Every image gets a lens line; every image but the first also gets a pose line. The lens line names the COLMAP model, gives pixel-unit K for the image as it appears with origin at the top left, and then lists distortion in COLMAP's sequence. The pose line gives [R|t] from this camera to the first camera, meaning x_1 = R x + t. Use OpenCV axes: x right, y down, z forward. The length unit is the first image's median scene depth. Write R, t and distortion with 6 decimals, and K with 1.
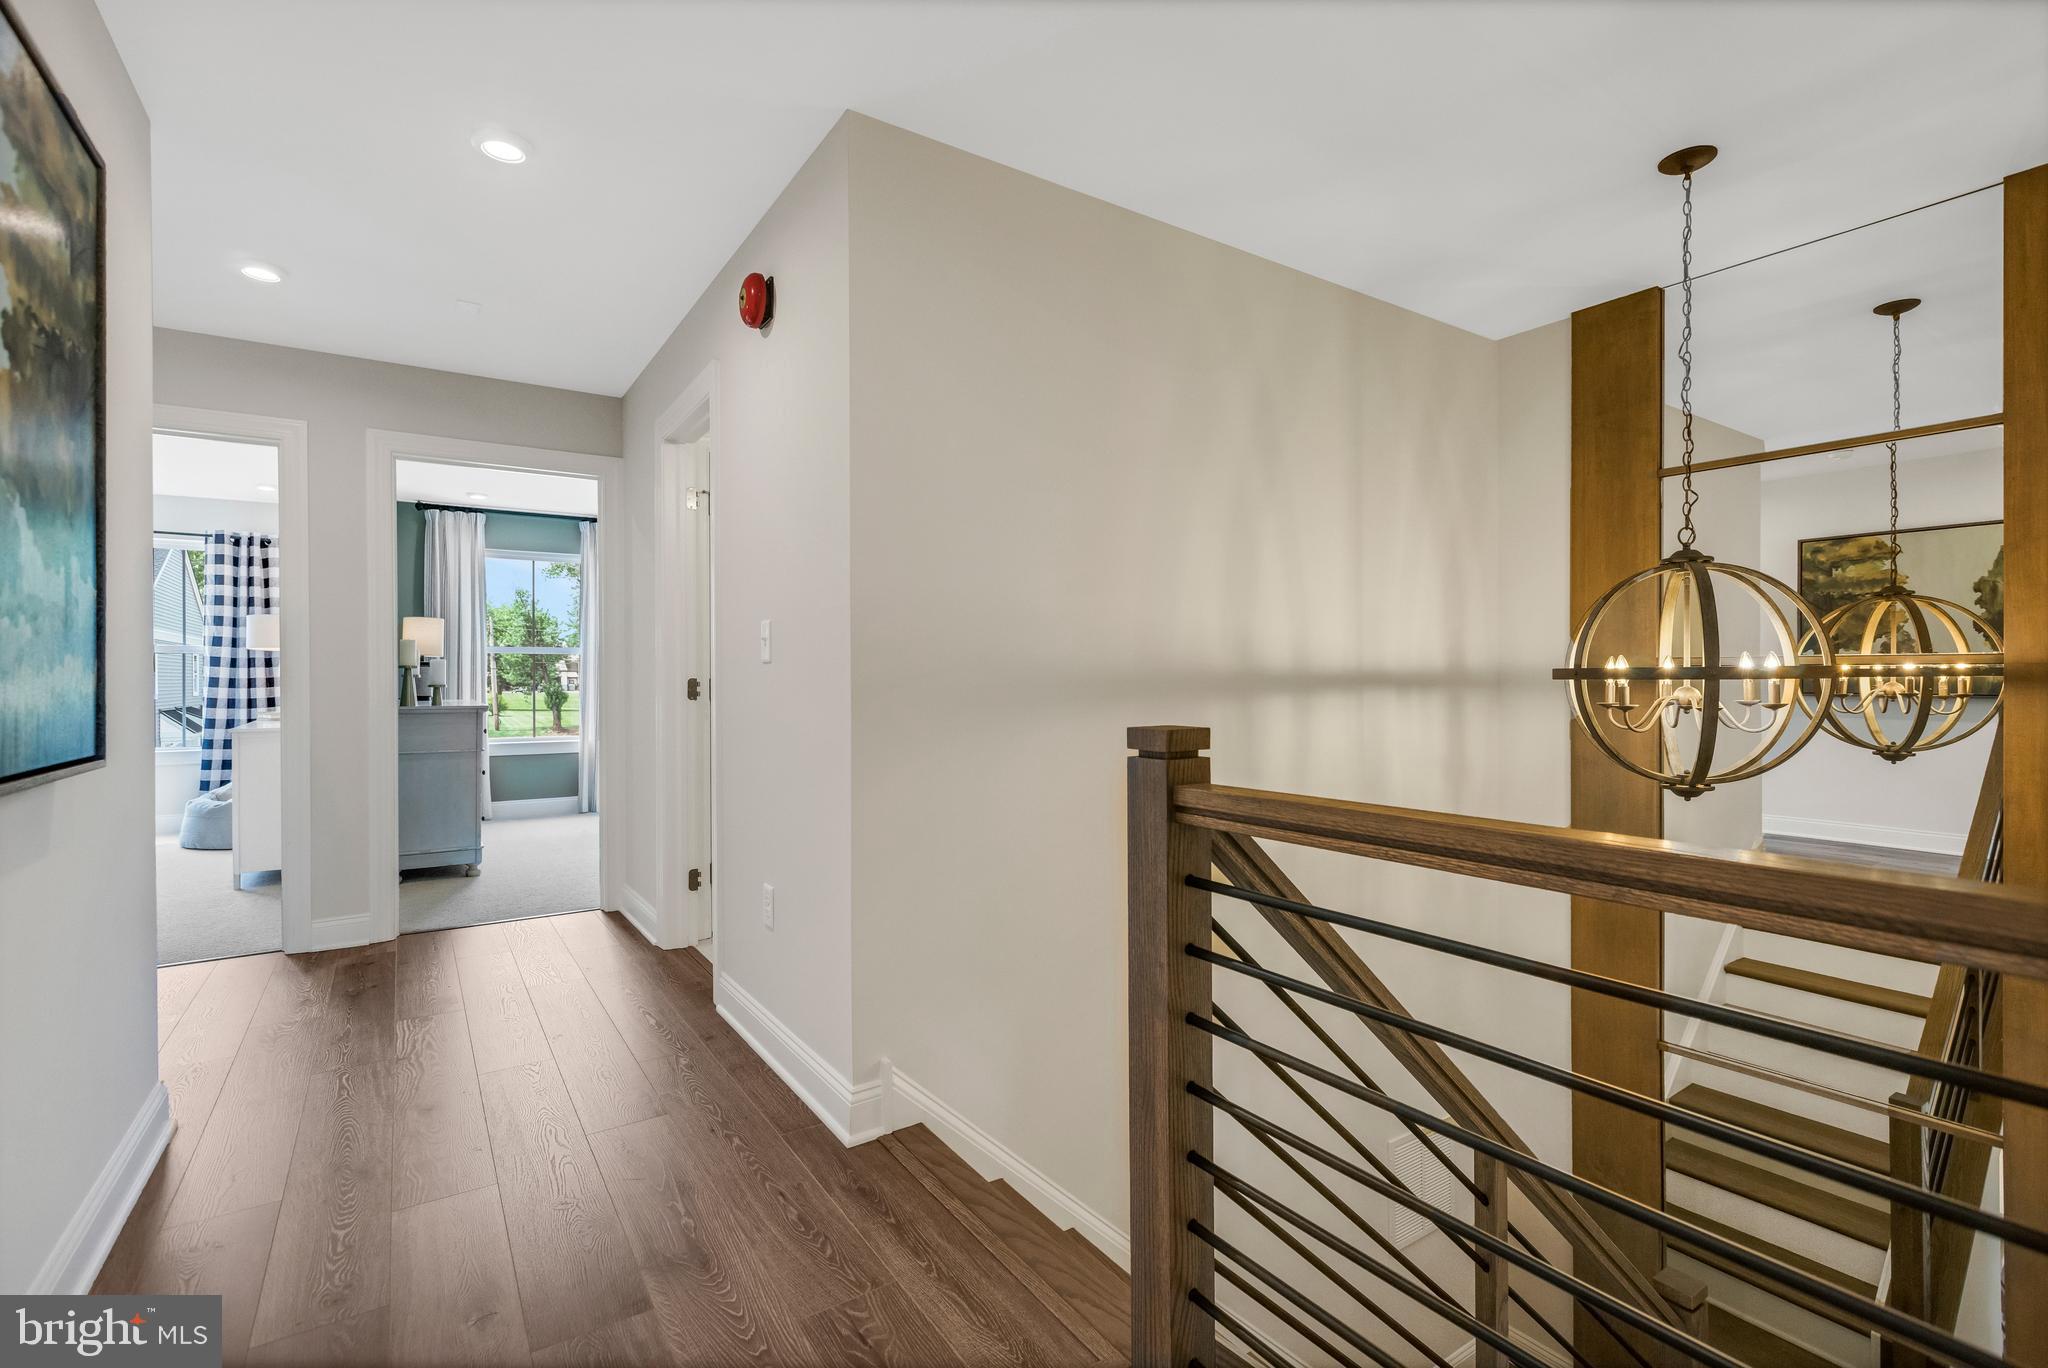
lens RADIAL K [[939.8, 0, 1024.0], [0, 939.8, 683.2], [0, 0, 1]] dist [0.003223, 0.000266]
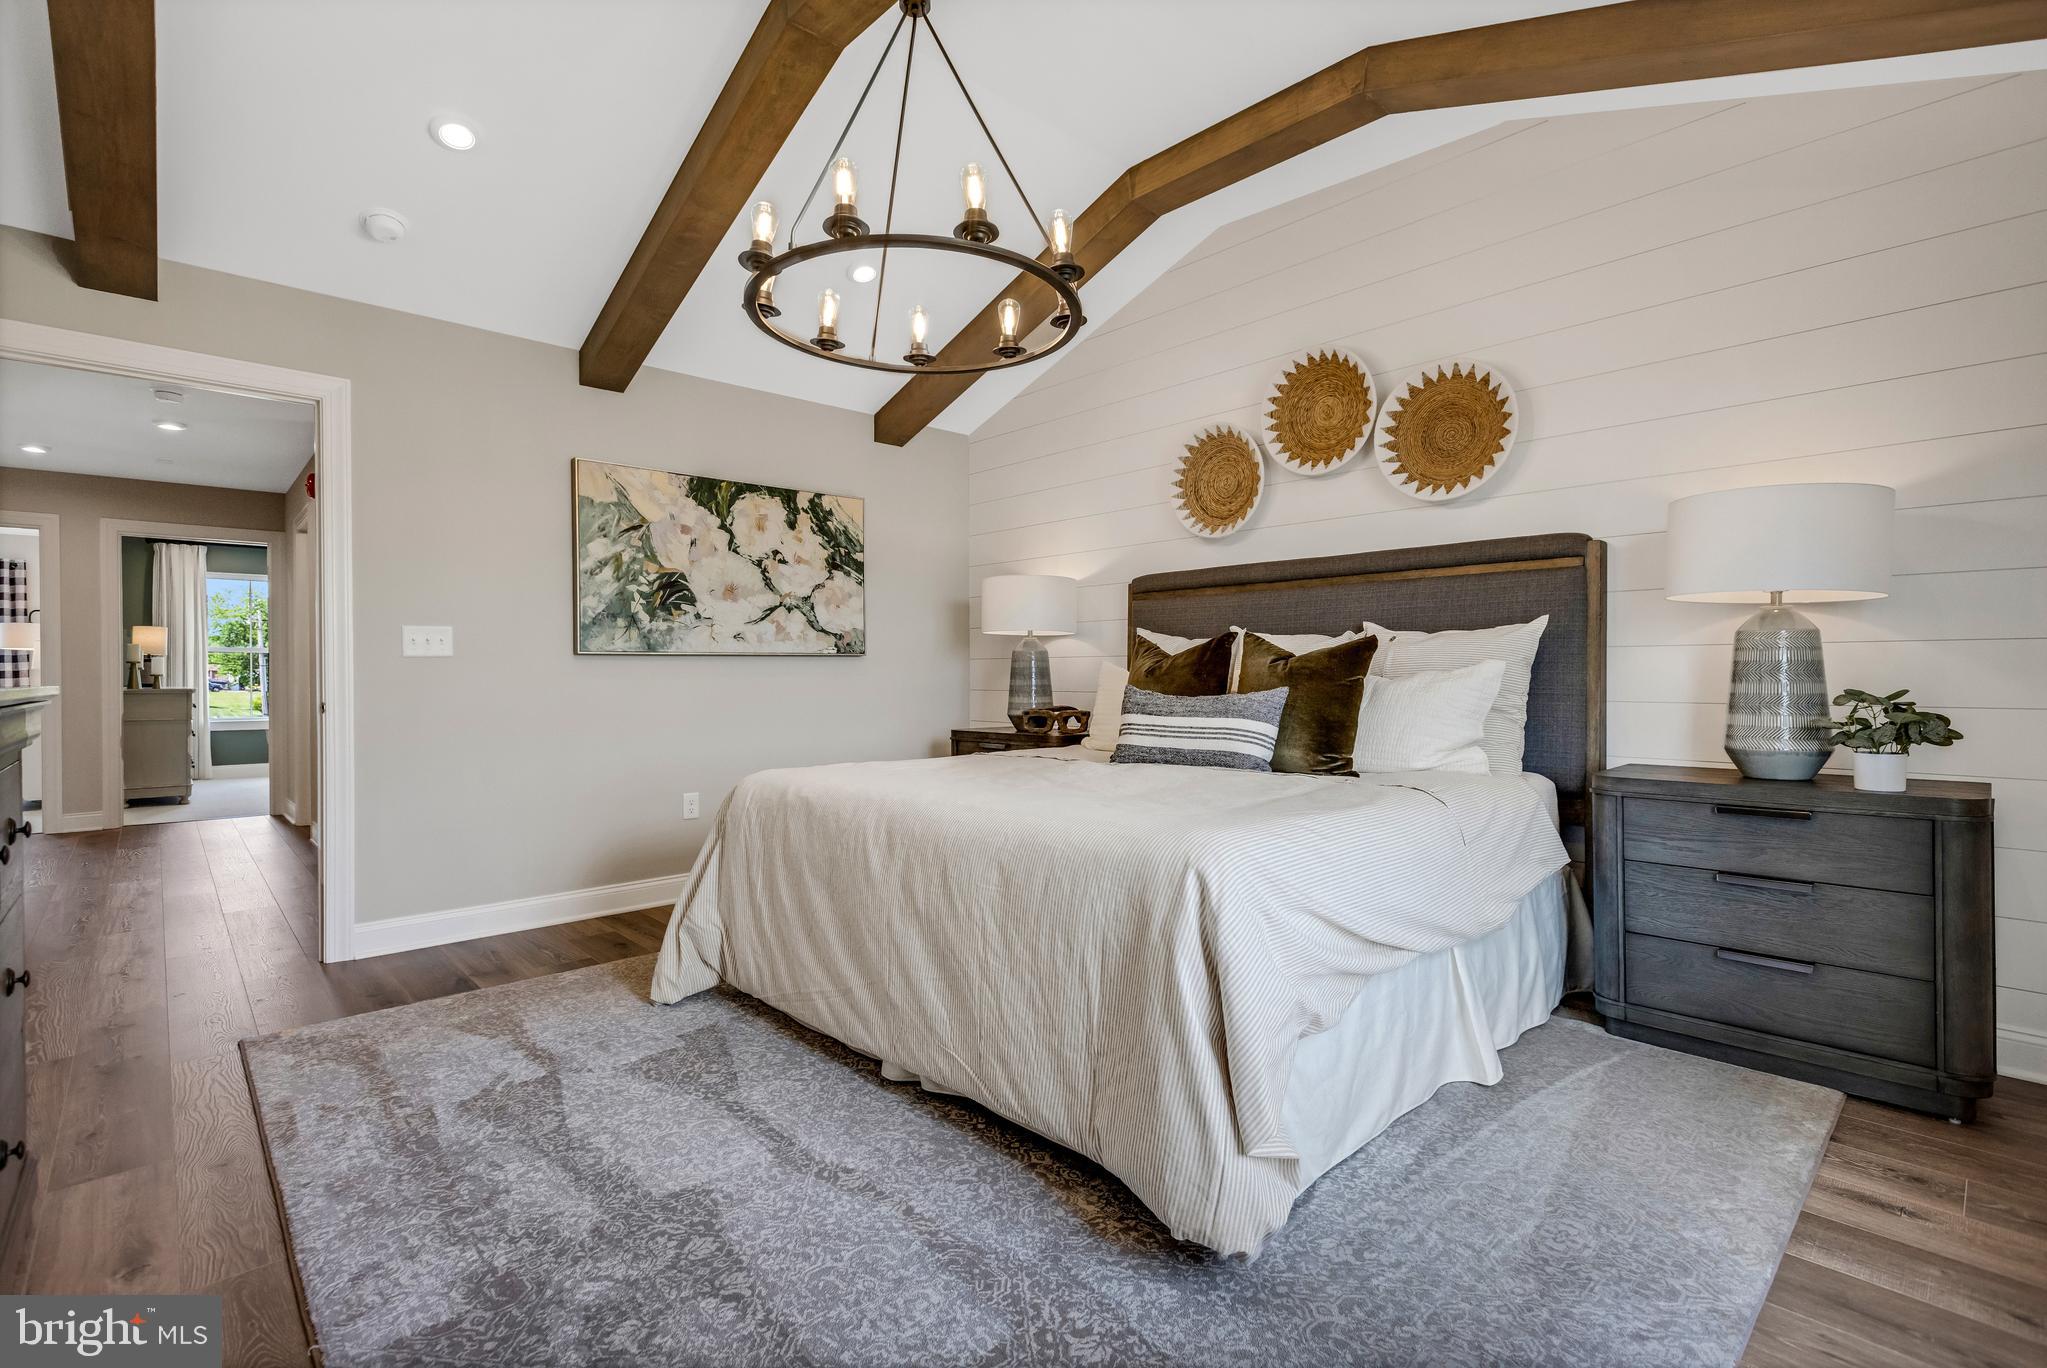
lens RADIAL K [[939.4, 0, 1024.3], [0, 939.4, 678.1], [0, 0, 1]] dist [0.003223, 0.000266]
pose [[0.987088, 0.001238, 0.160176, 0.482073], [-0.001387, 0.999999, 0.000815, 0.003826], [-0.160175, -0.001027, 0.987088, -0.674641]]
